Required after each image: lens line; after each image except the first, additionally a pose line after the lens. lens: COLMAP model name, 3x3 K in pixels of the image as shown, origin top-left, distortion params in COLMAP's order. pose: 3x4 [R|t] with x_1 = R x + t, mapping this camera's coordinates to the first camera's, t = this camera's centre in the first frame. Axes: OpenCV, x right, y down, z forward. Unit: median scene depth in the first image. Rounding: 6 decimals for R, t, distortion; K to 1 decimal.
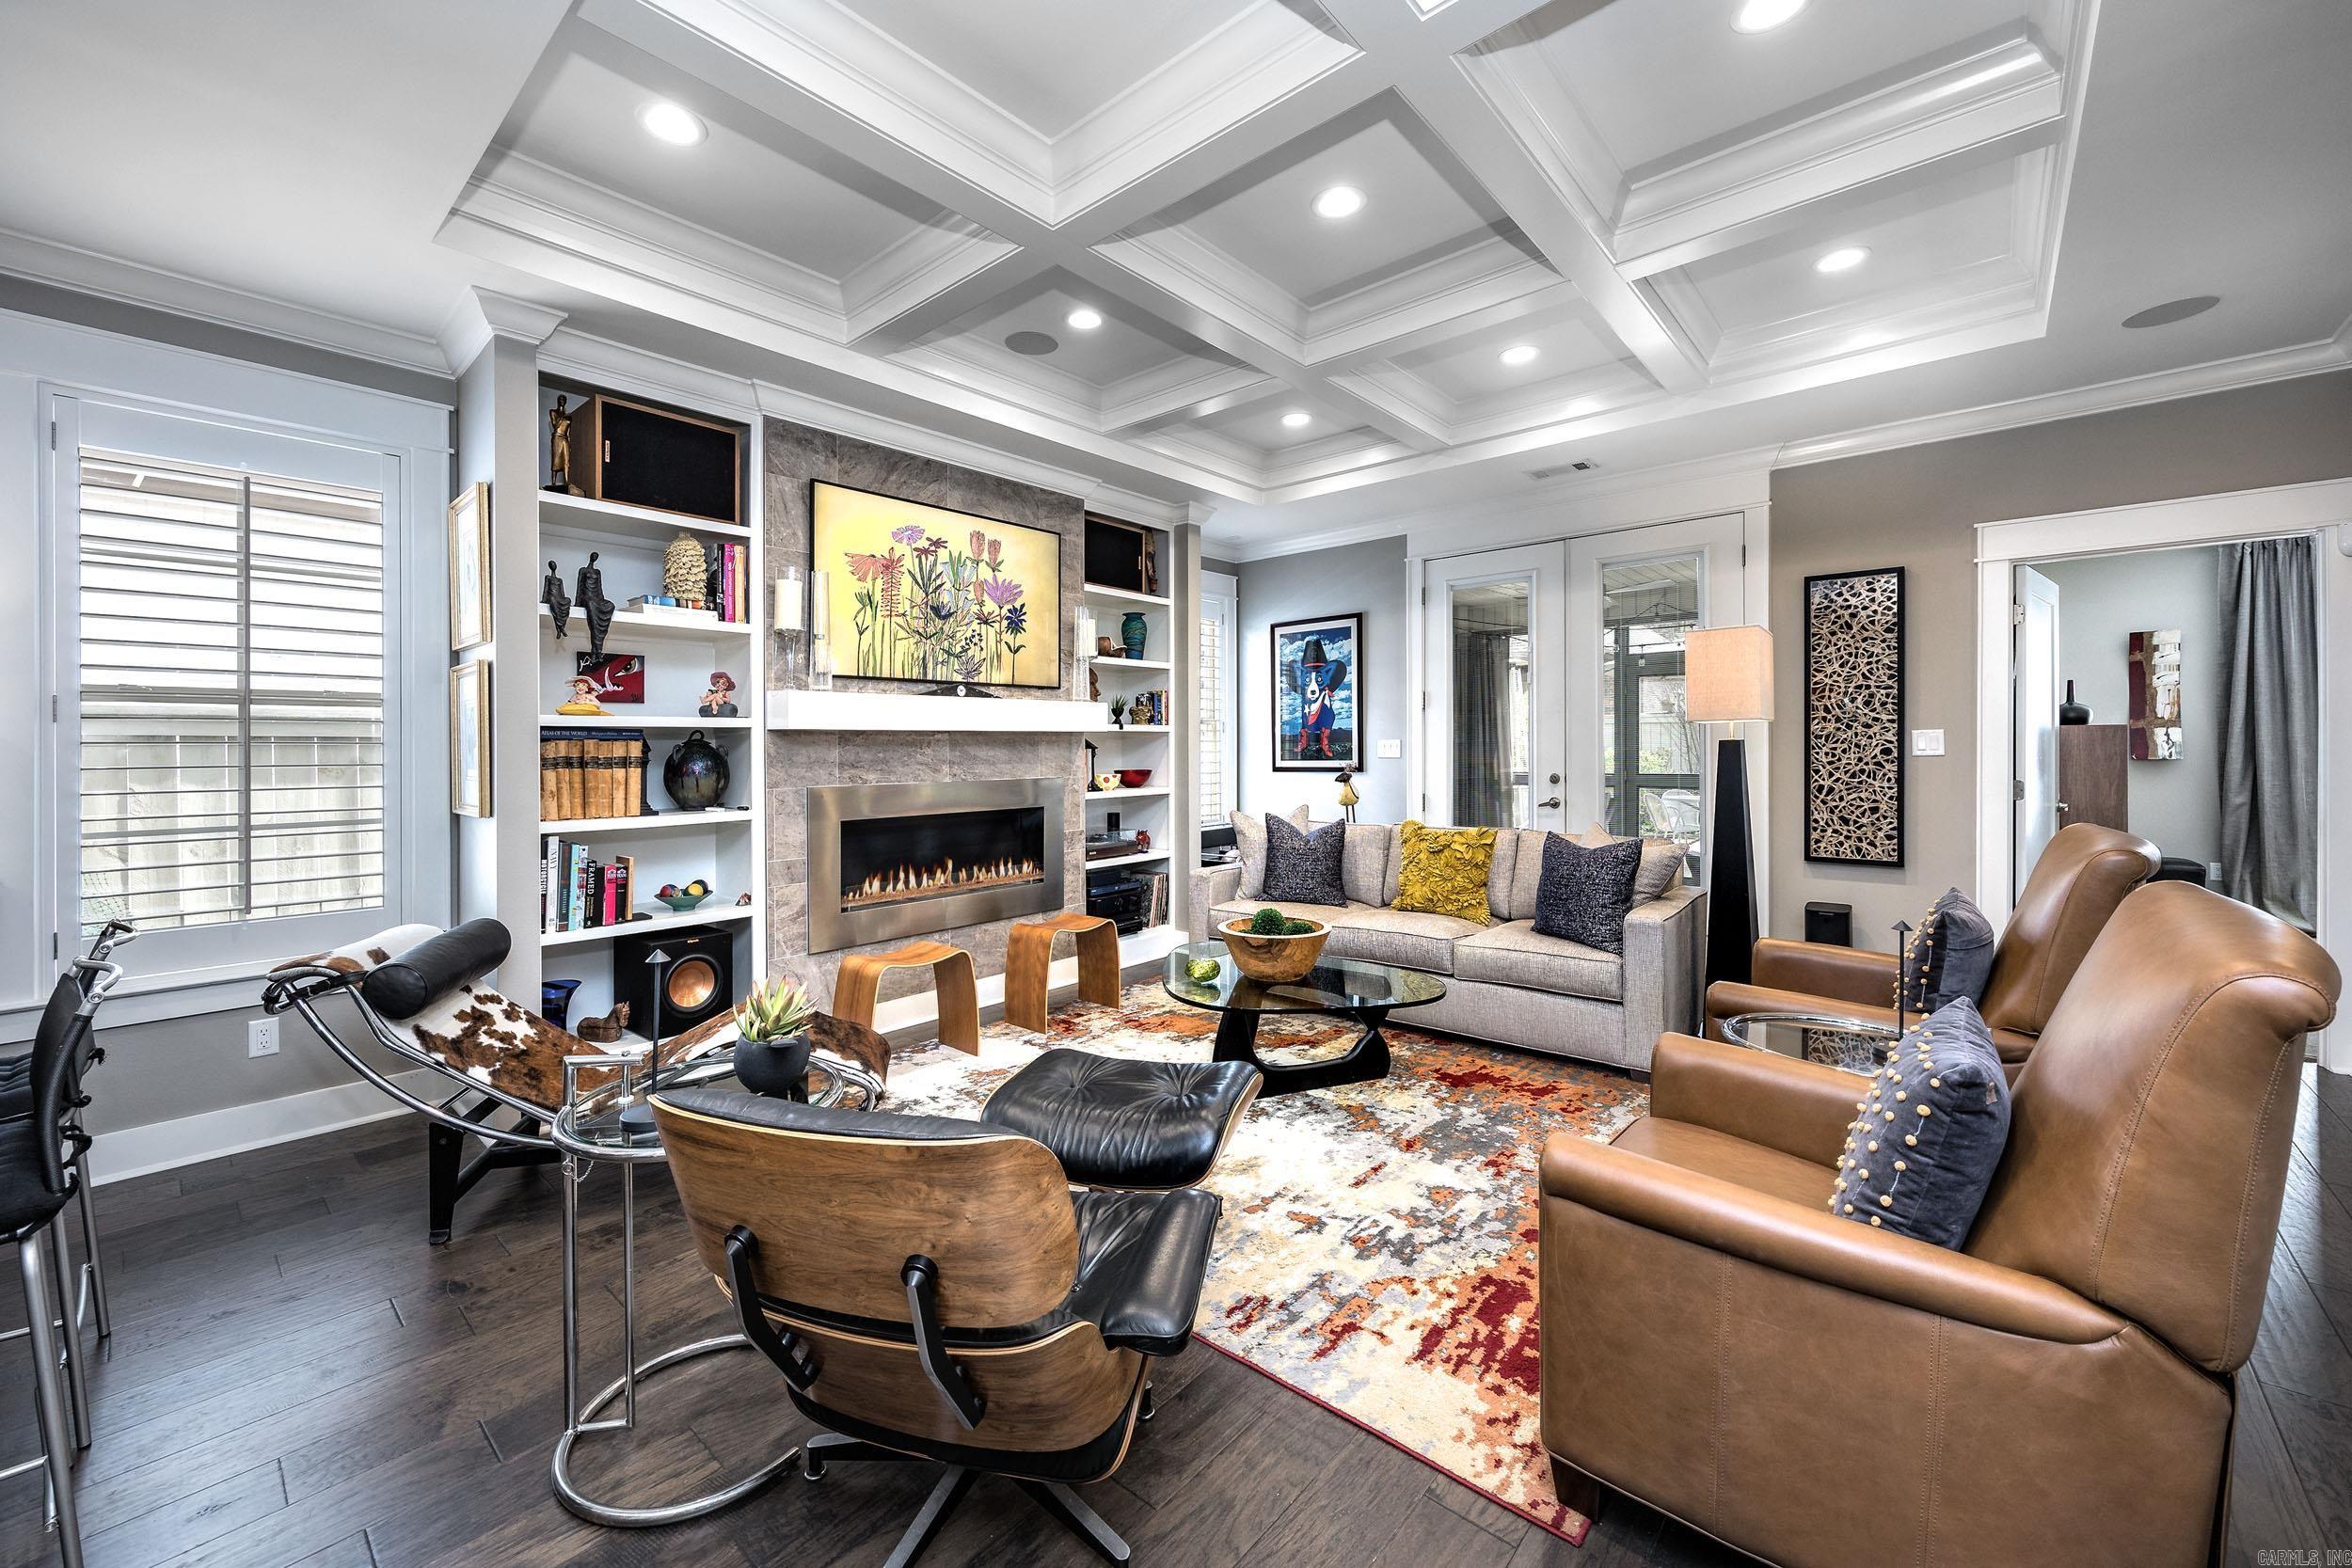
lens RADIAL K [[958.3, 0, 1156.8], [0, 958.3, 747.3], [0, 0, 1]] dist [-0.004462, 0.000202]
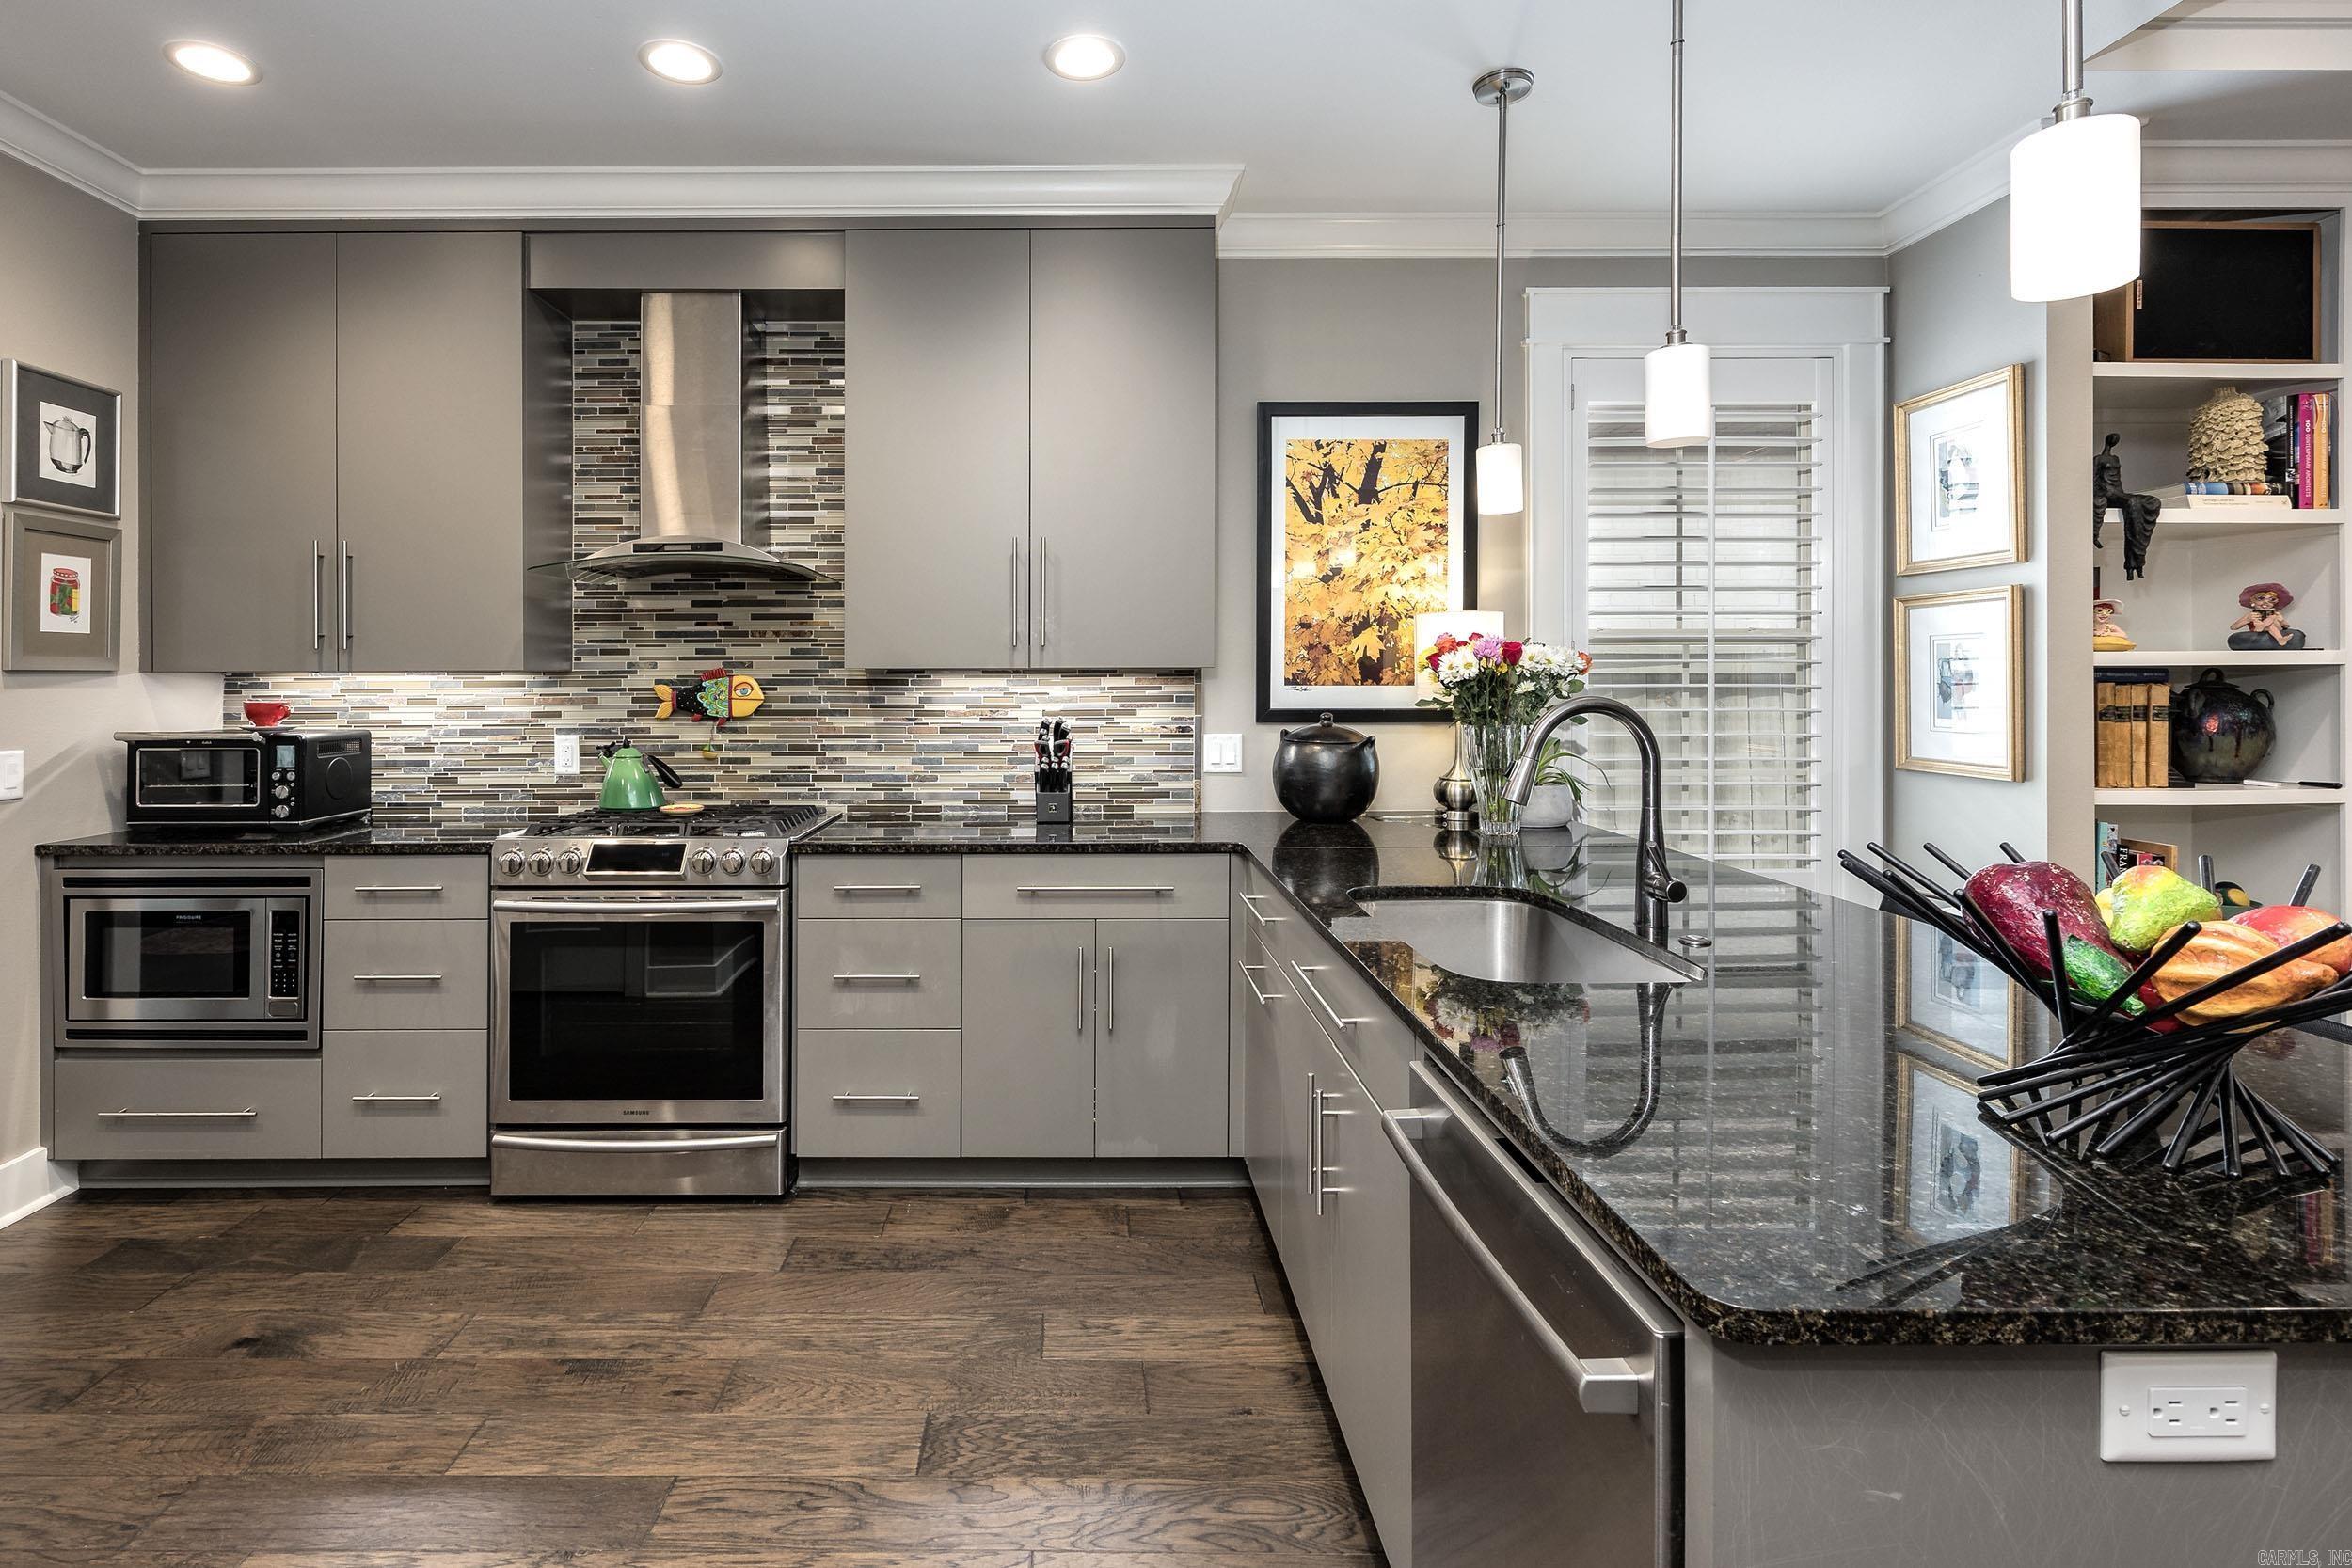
lens RADIAL K [[1147.2, 0, 1146.2], [0, 1147.2, 666.4], [0, 0, 1]] dist [-0.000748, 0.000142]
pose [[0.648626, 0.000493, -0.761107, -0.383187], [-0.002554, 0.999996, -0.001529, -0.017116], [0.761103, 0.002936, 0.648625, -0.158980]]
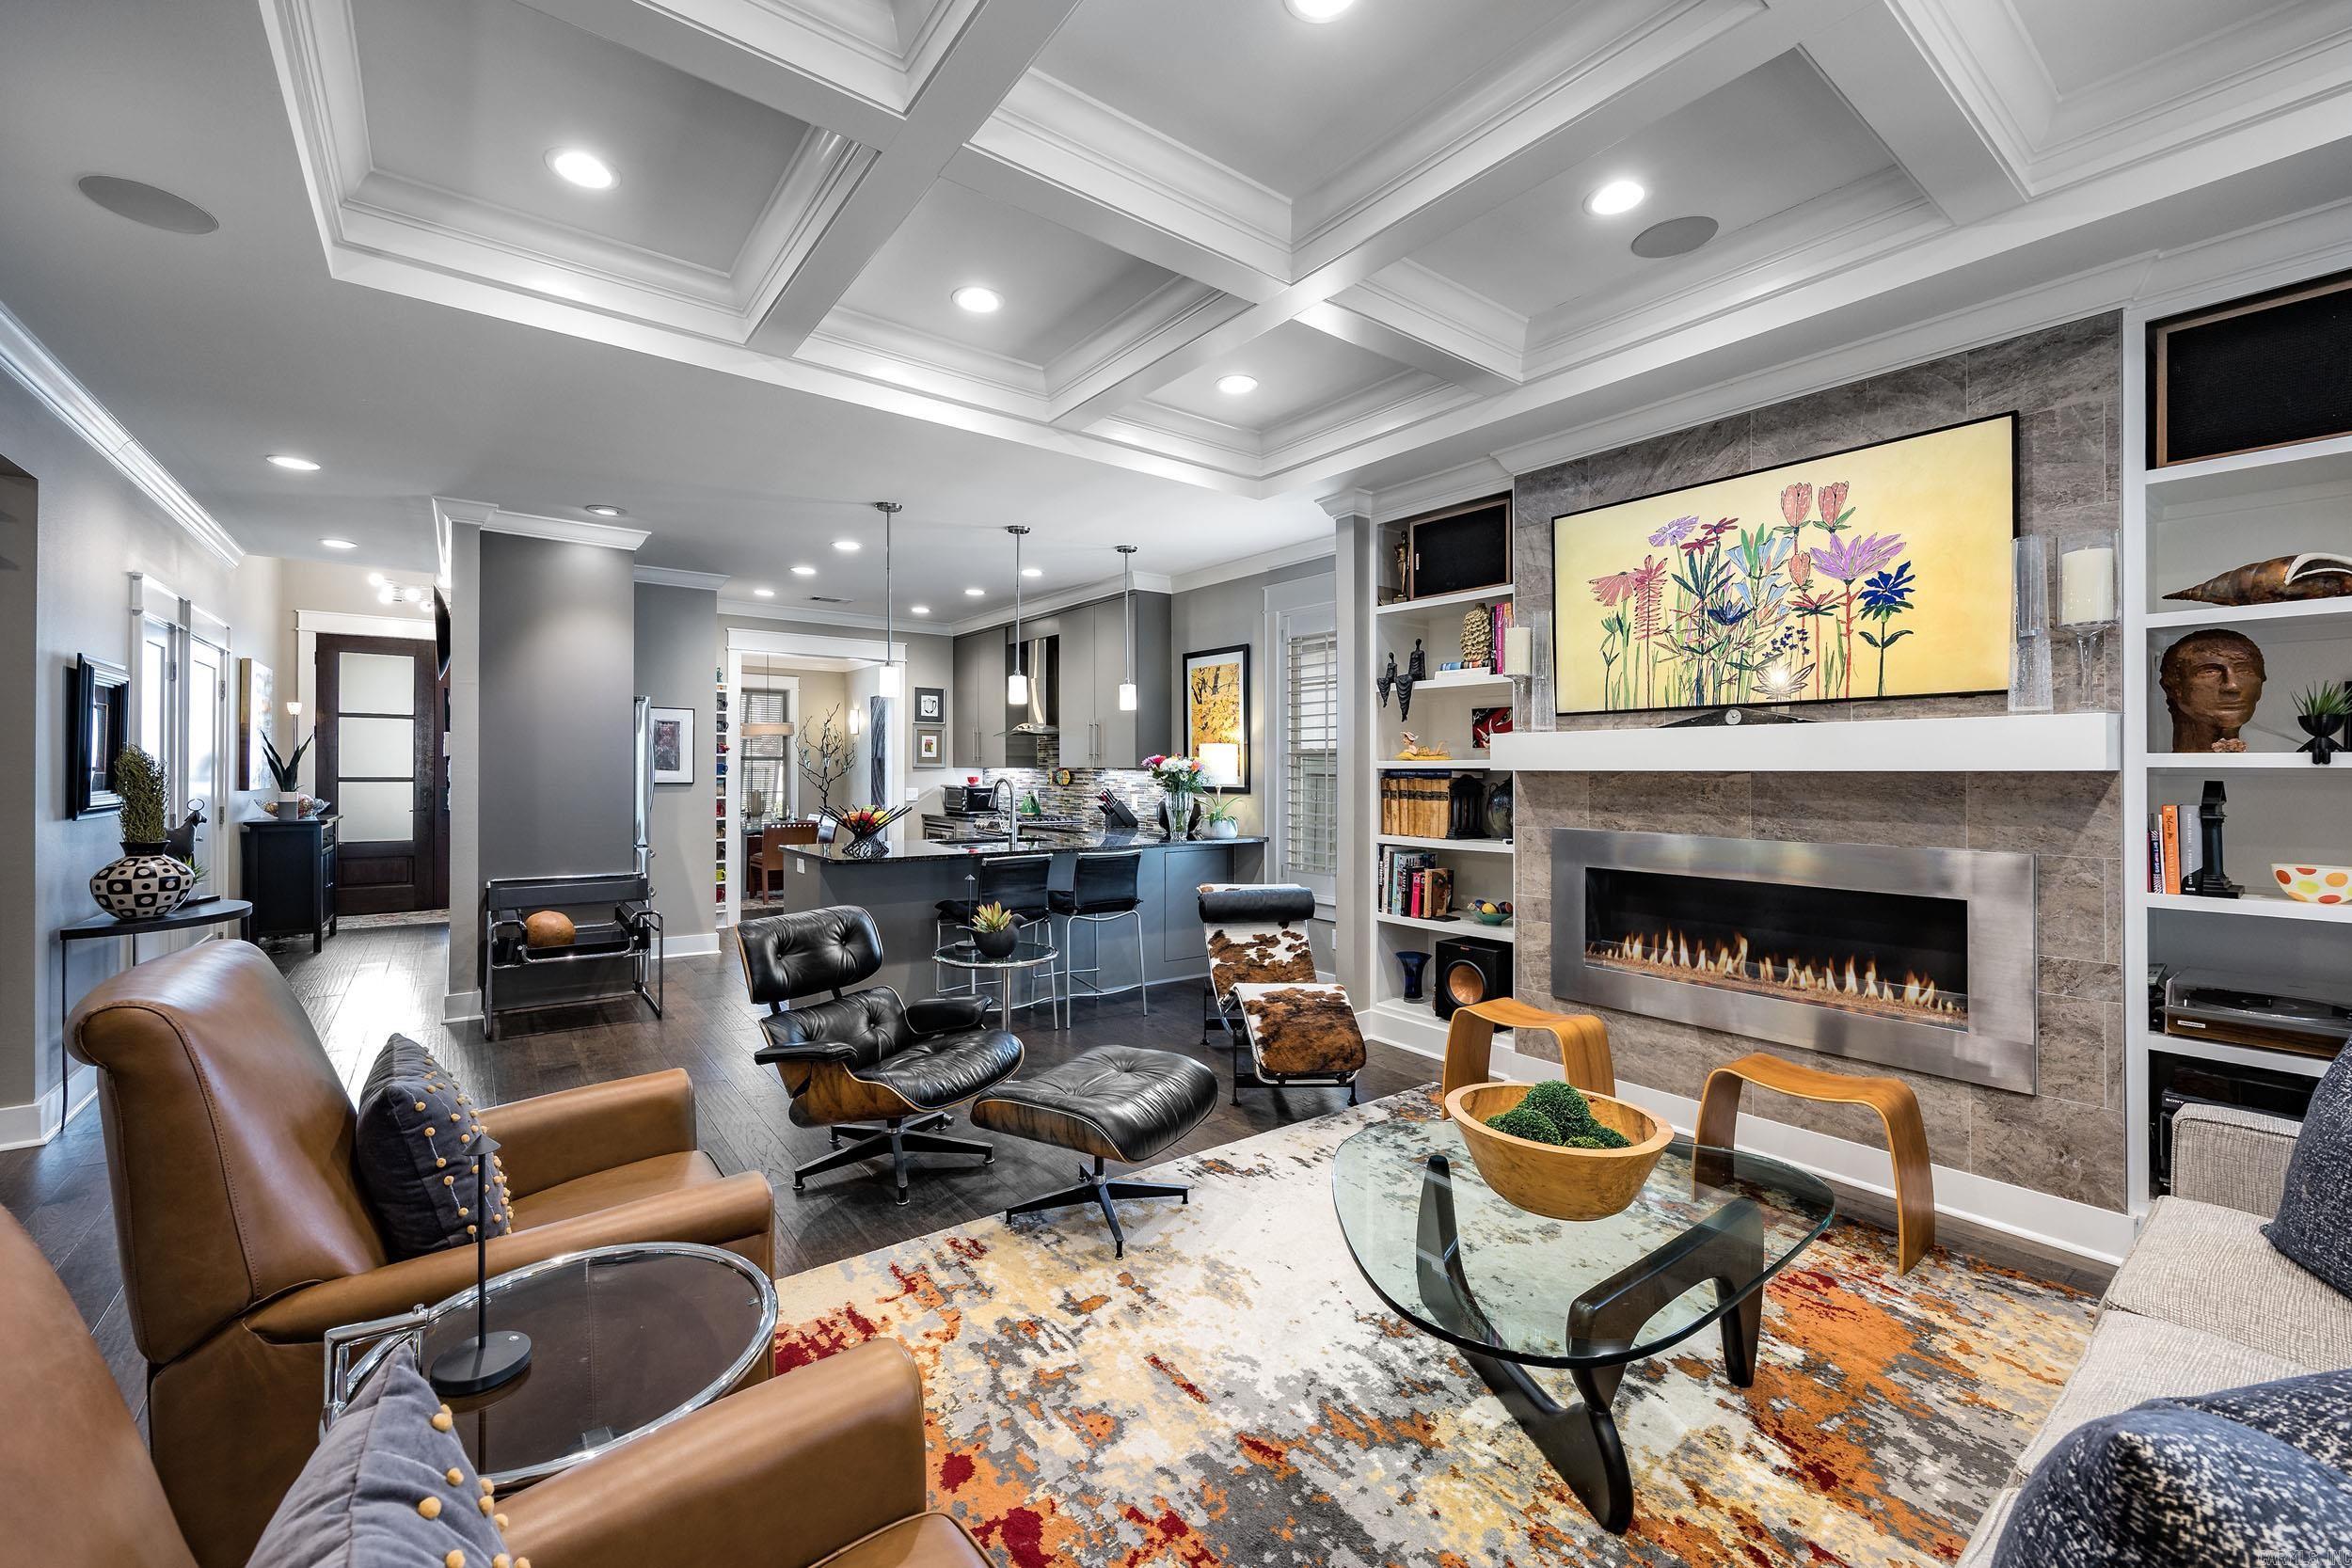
lens RADIAL K [[958.3, 0, 1199.2], [0, 958.3, 762.4], [0, 0, 1]] dist [-0.004462, 0.000202]
pose [[-0.200349, -0.000175, -0.979725, 0.769051], [-0.002831, 0.999996, 0.000400, -0.029103], [0.979720, 0.002854, -0.200349, 0.942111]]
